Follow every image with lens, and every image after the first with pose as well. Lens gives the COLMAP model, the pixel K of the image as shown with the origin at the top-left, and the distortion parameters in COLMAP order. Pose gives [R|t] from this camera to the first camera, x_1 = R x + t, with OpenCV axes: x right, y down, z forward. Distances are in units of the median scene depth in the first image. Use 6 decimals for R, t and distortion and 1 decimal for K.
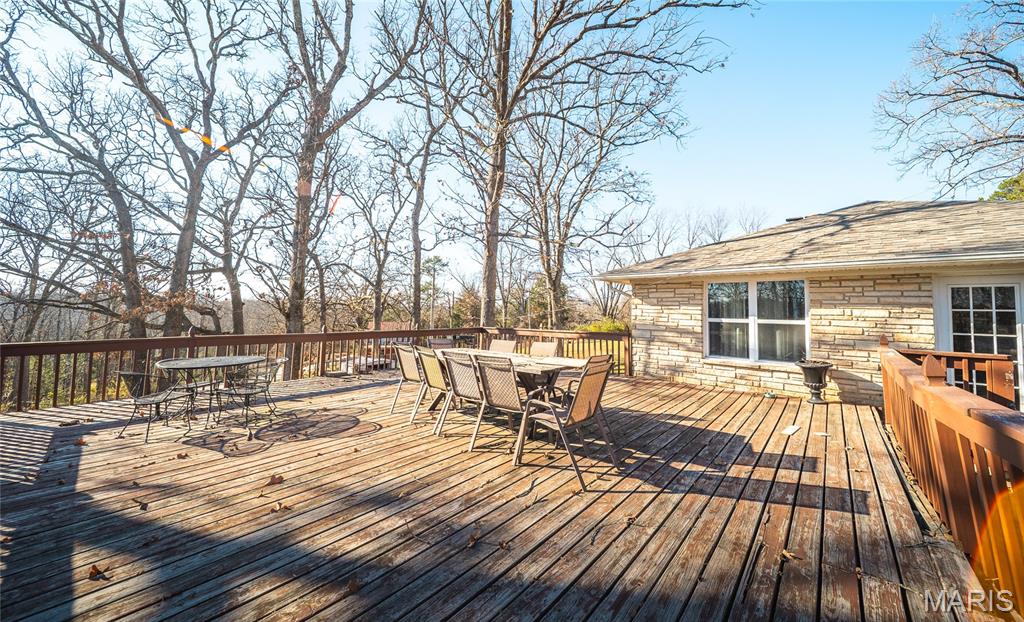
lens RADIAL K [[412.1, 0, 512.0], [0, 412.1, 311.0], [0, 0, 1]] dist [0.000204, 0.000007]
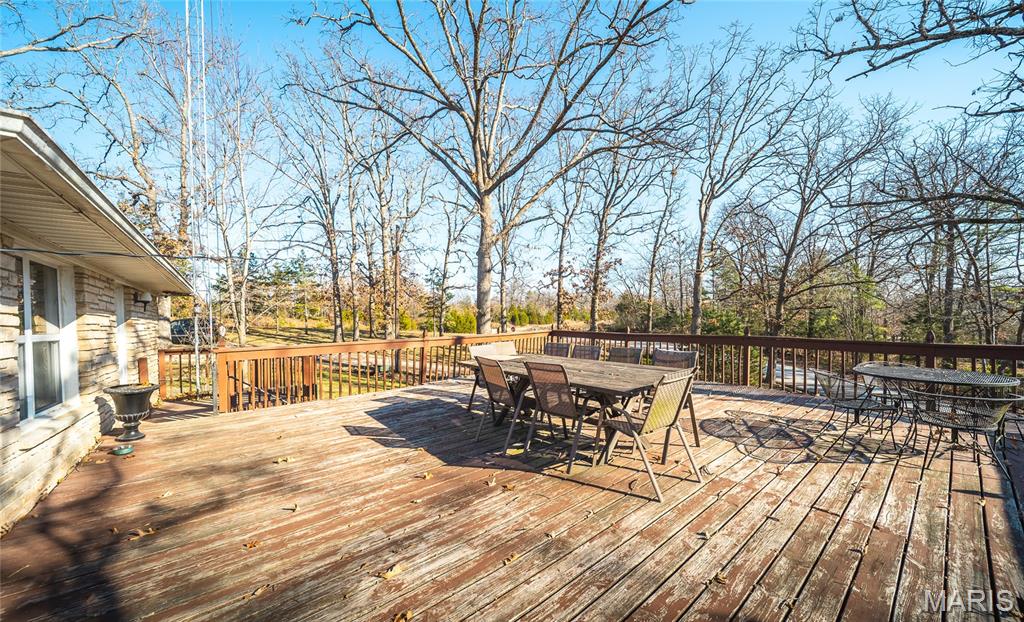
lens RADIAL K [[412.1, 0, 512.0], [0, 412.1, 311.0], [0, 0, 1]] dist [0.000204, 0.000007]
pose [[-0.986636, 0.012107, 0.162492, -0.144769], [0.011051, 0.999912, -0.007404, -0.007841], [-0.162567, -0.005510, -0.986682, 2.621583]]
